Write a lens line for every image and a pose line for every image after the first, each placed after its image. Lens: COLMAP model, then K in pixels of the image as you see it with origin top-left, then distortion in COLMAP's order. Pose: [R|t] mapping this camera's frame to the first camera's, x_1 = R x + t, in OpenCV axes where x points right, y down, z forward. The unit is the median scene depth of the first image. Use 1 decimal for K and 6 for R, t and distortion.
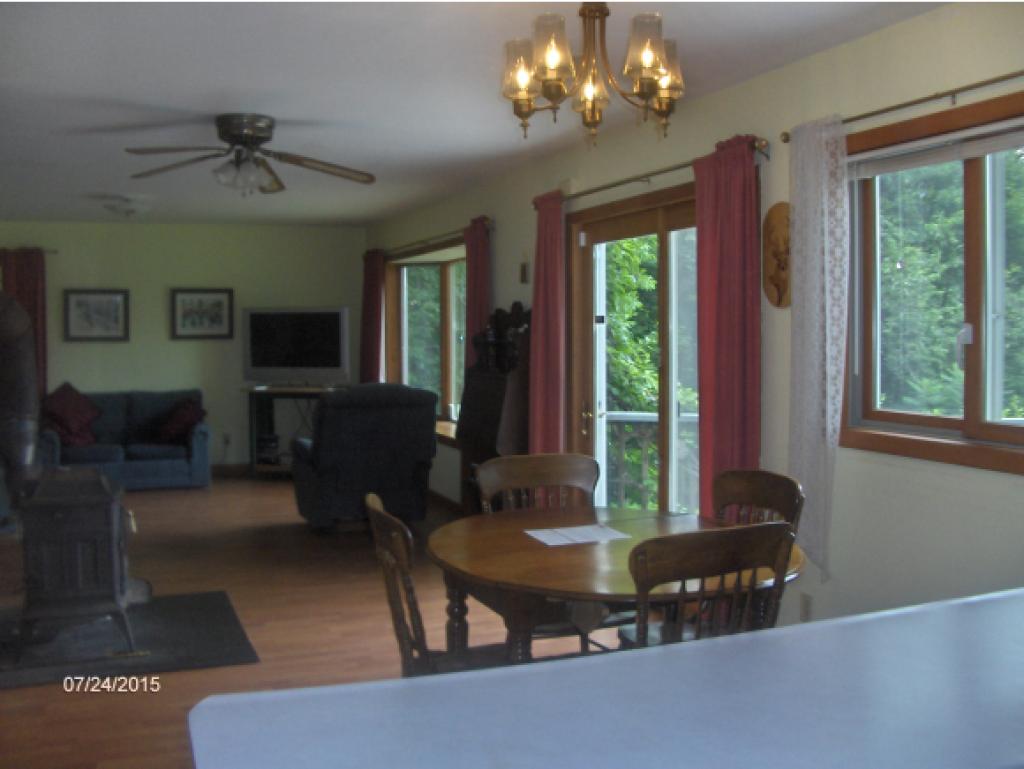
lens RADIAL K [[1027.9, 0, 510.5], [0, 1027.9, 368.3], [0, 0, 1]] dist [-0.220957, 0.212434]
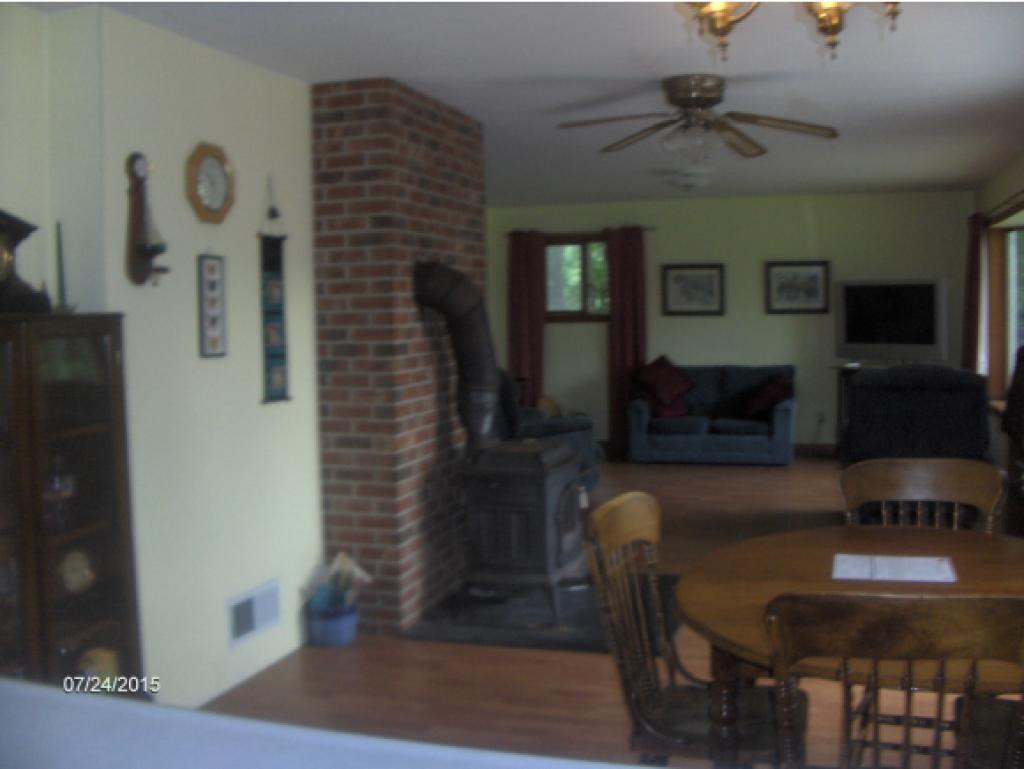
lens RADIAL K [[1027.9, 0, 510.5], [0, 1027.9, 368.3], [0, 0, 1]] dist [-0.220957, 0.212434]
pose [[0.784780, 0.026496, -0.619207, 0.085145], [-0.010151, 0.999501, 0.029903, -0.002303], [0.619691, -0.017182, 0.784658, 0.065824]]
